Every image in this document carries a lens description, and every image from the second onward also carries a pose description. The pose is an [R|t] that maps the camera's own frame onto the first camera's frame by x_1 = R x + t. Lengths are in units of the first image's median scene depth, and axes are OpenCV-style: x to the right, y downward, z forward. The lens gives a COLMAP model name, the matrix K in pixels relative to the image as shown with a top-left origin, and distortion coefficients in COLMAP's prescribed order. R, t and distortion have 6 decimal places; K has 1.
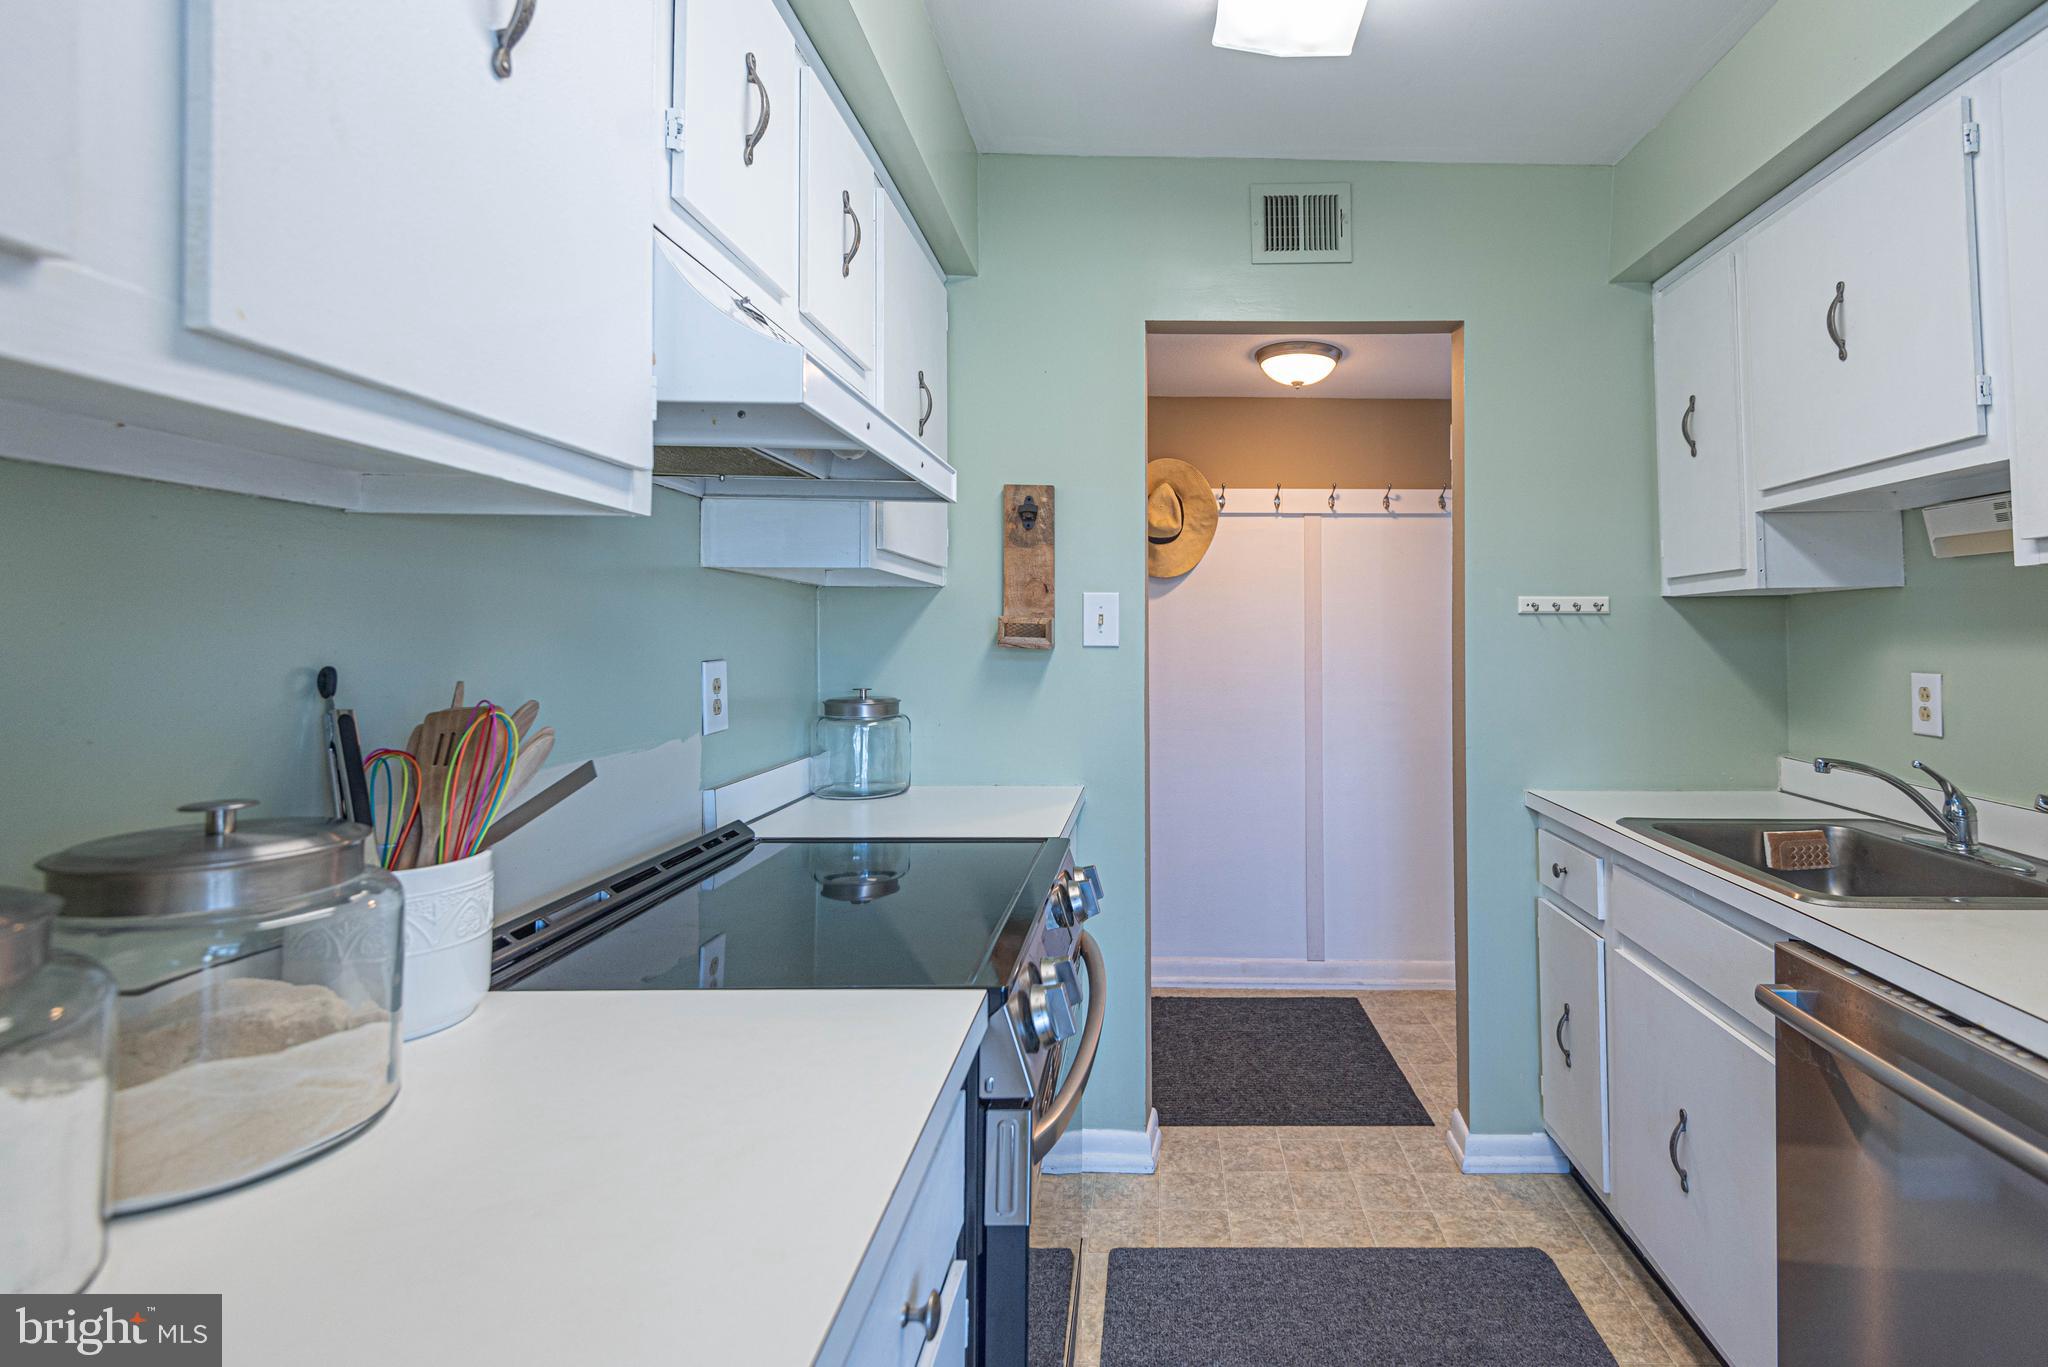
lens RADIAL K [[958.7, 0, 1161.5], [0, 958.7, 599.4], [0, 0, 1]] dist [0.003095, -0.000737]
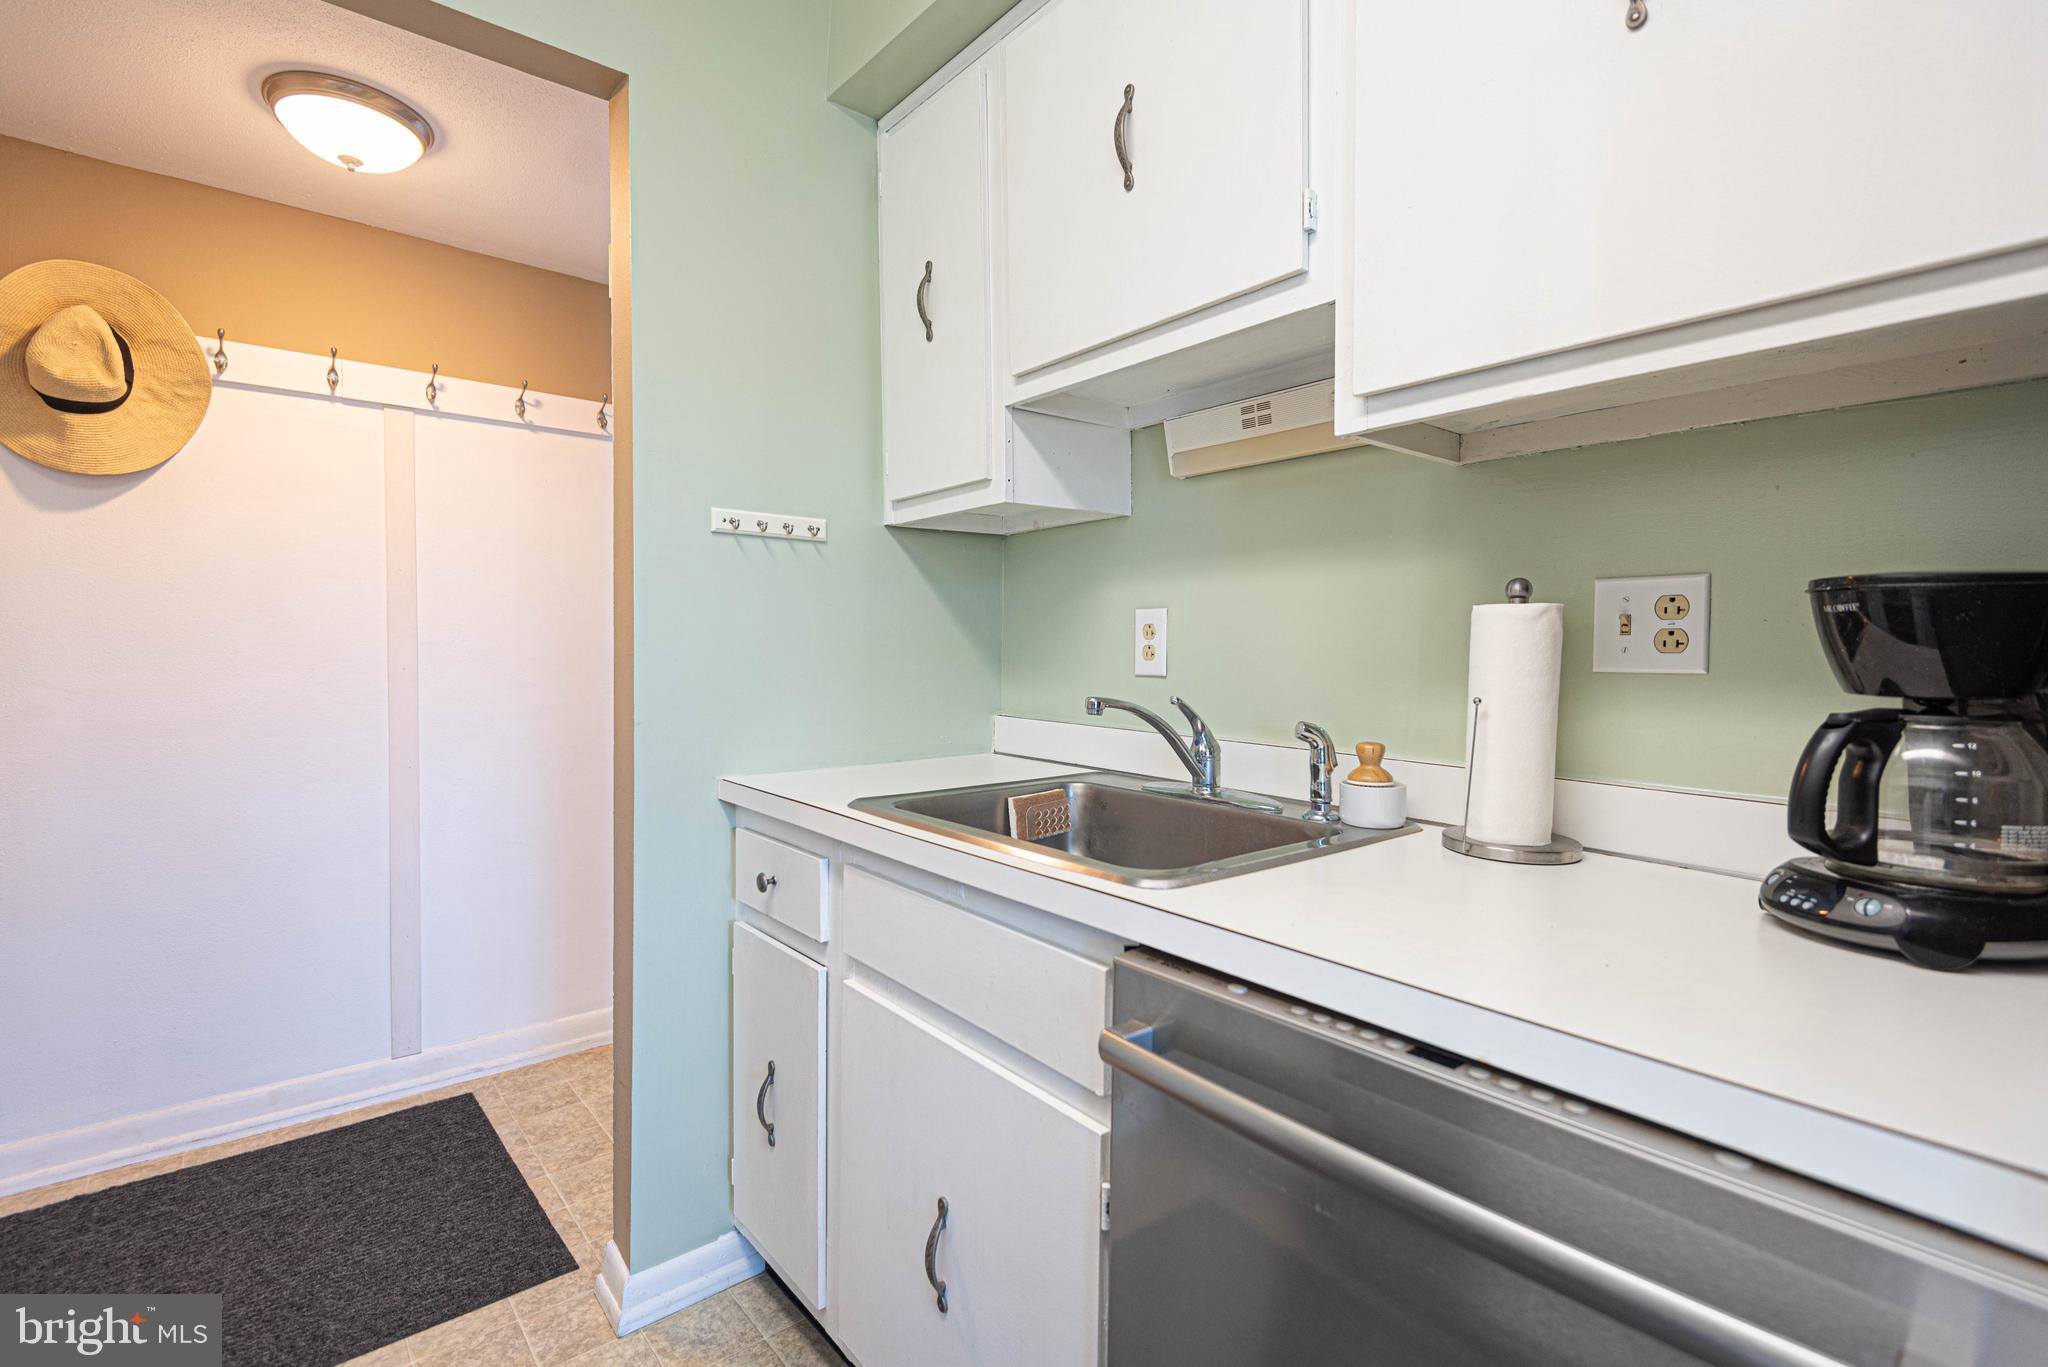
lens RADIAL K [[936.4, 0, 996.0], [0, 936.4, 671.2], [0, 0, 1]] dist [0.044503, -0.018155]
pose [[0.780612, -0.013848, 0.624862, 0.104665], [-0.027412, 0.998034, 0.056364, 0.075979], [-0.624414, -0.061127, 0.778698, 0.333073]]
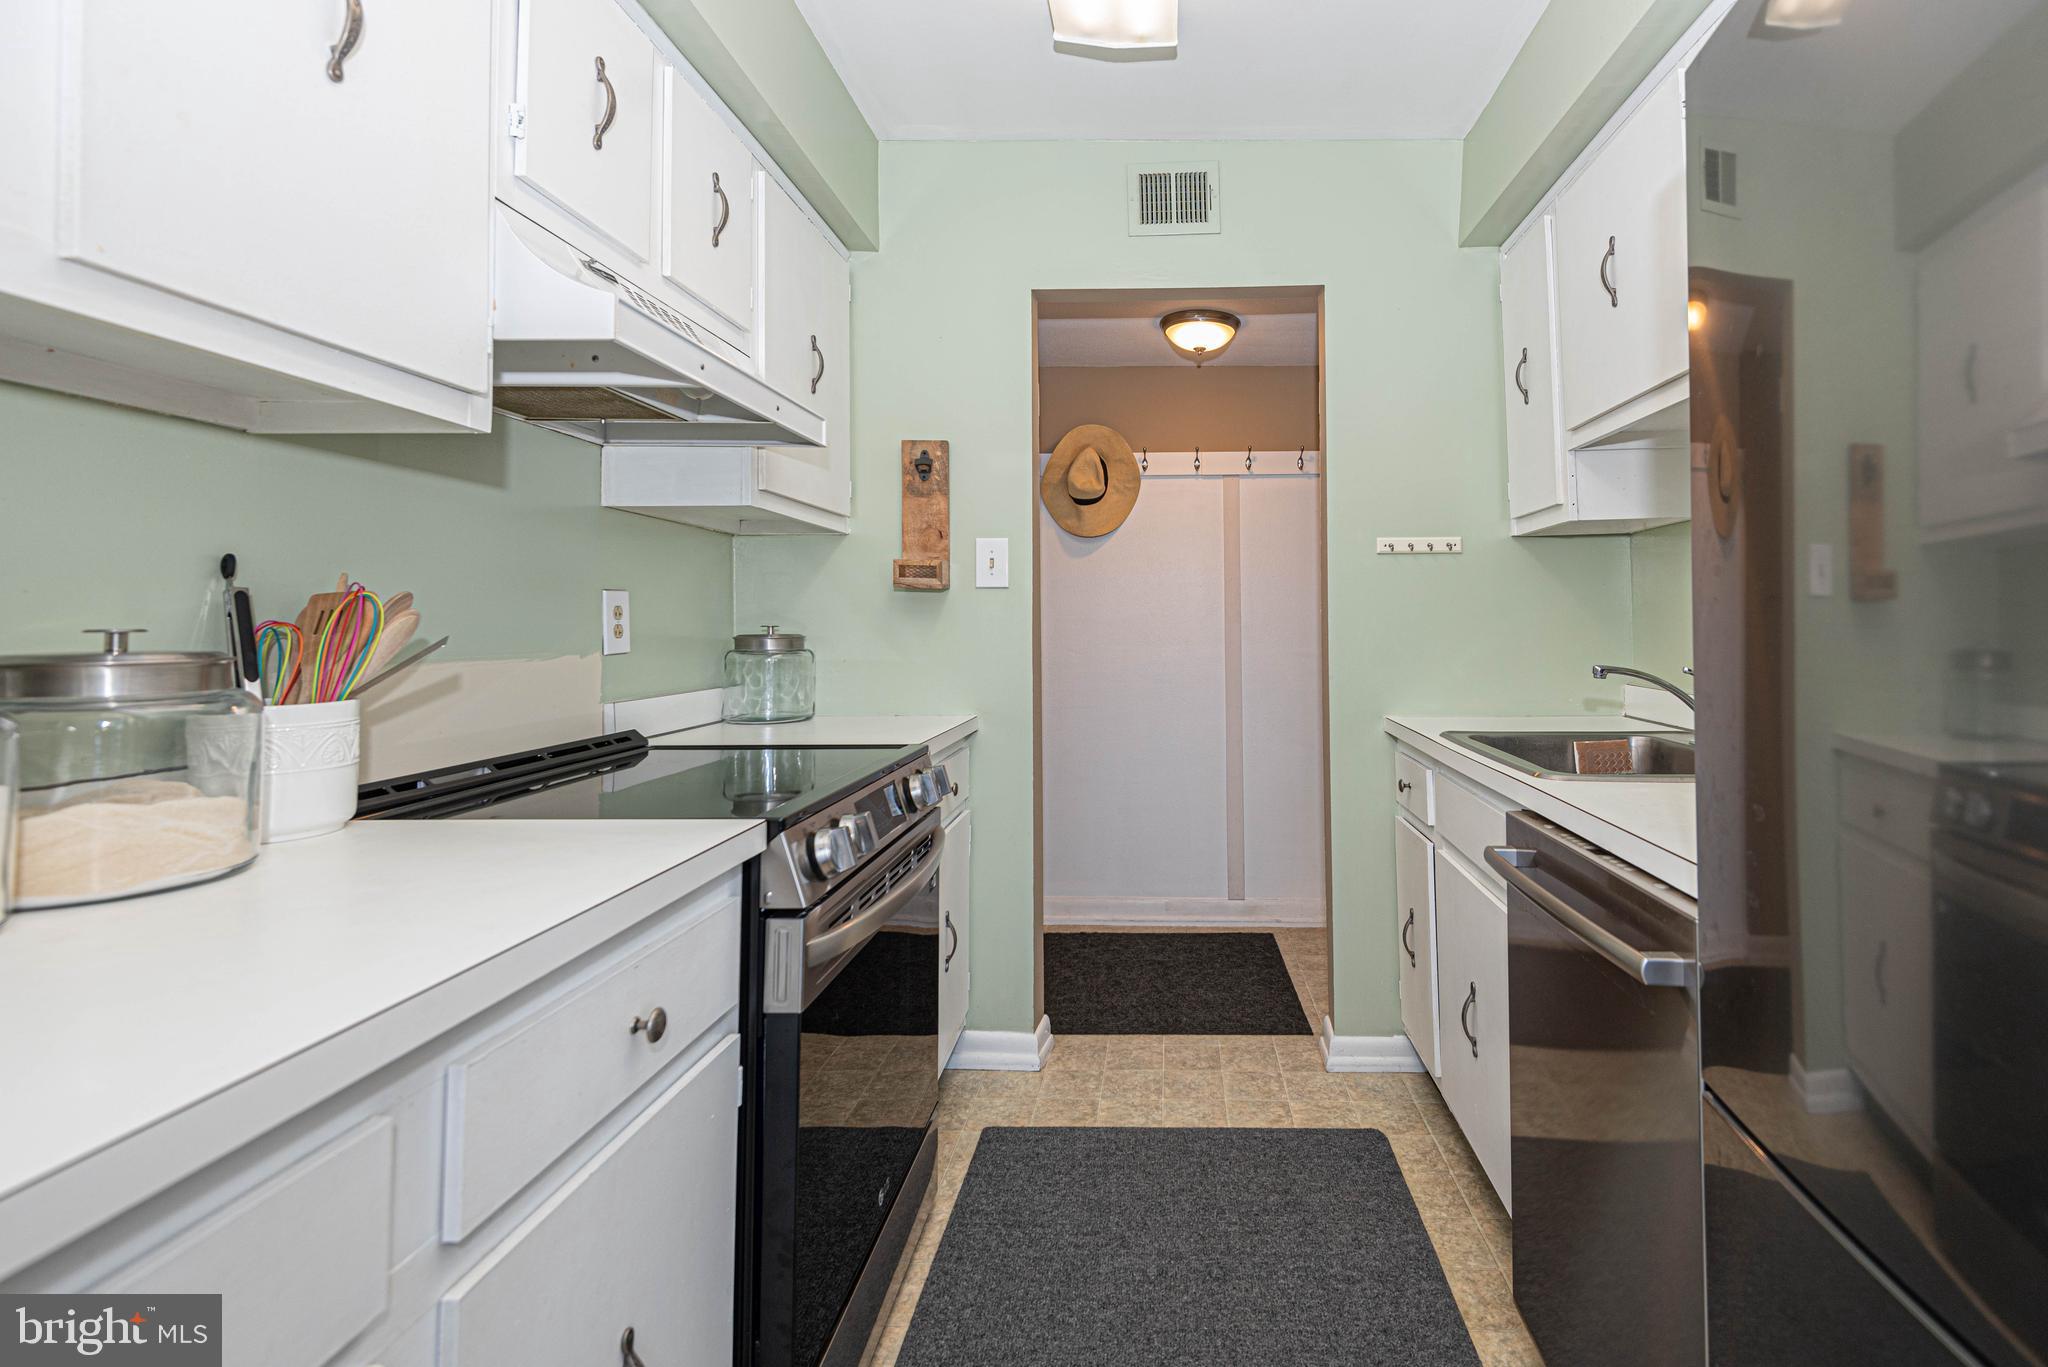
lens RADIAL K [[959.0, 0, 1149.4], [0, 959.0, 574.0], [0, 0, 1]] dist [0.000971, -0.001124]
pose [[0.999681, -0.010037, -0.023156, 0.147678], [0.009746, 0.999873, -0.012646, 0.051381], [0.023280, 0.012417, 0.999652, -0.089589]]
